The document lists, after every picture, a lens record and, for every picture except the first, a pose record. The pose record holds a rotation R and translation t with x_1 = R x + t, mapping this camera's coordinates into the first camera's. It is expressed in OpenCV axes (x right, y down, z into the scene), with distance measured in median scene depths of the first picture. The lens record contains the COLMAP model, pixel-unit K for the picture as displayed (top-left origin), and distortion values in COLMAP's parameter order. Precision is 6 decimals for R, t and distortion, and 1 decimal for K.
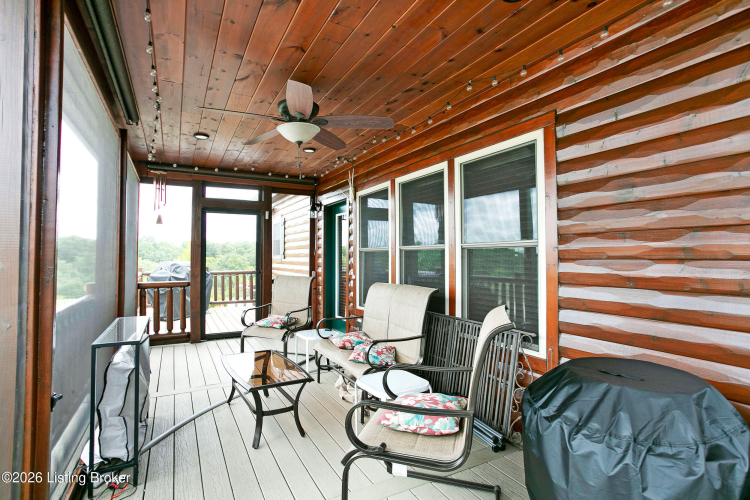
lens RADIAL K [[366.6, 0, 371.6], [0, 366.6, 250.5], [0, 0, 1]] dist [0.005125, 0.001162]
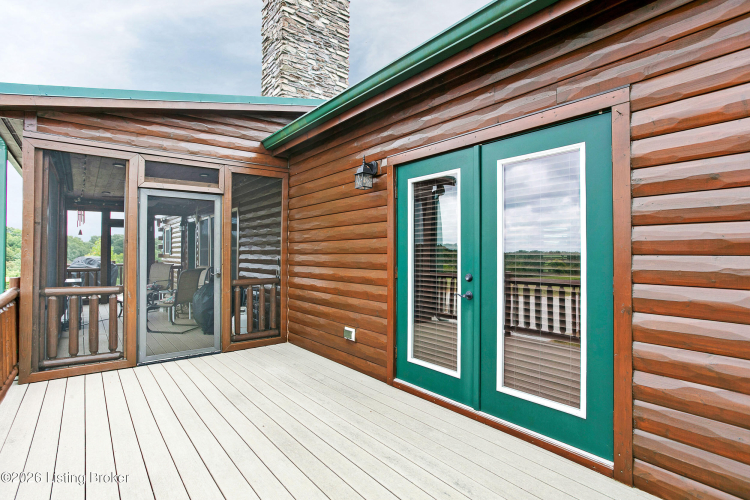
lens RADIAL K [[366.6, 0, 378.5], [0, 366.6, 248.9], [0, 0, 1]] dist [0.005125, 0.001162]
pose [[0.983891, 0.004623, 0.178708, 0.458210], [-0.005315, 0.999980, 0.003394, -0.013932], [-0.178688, -0.004289, 0.983896, -0.883270]]
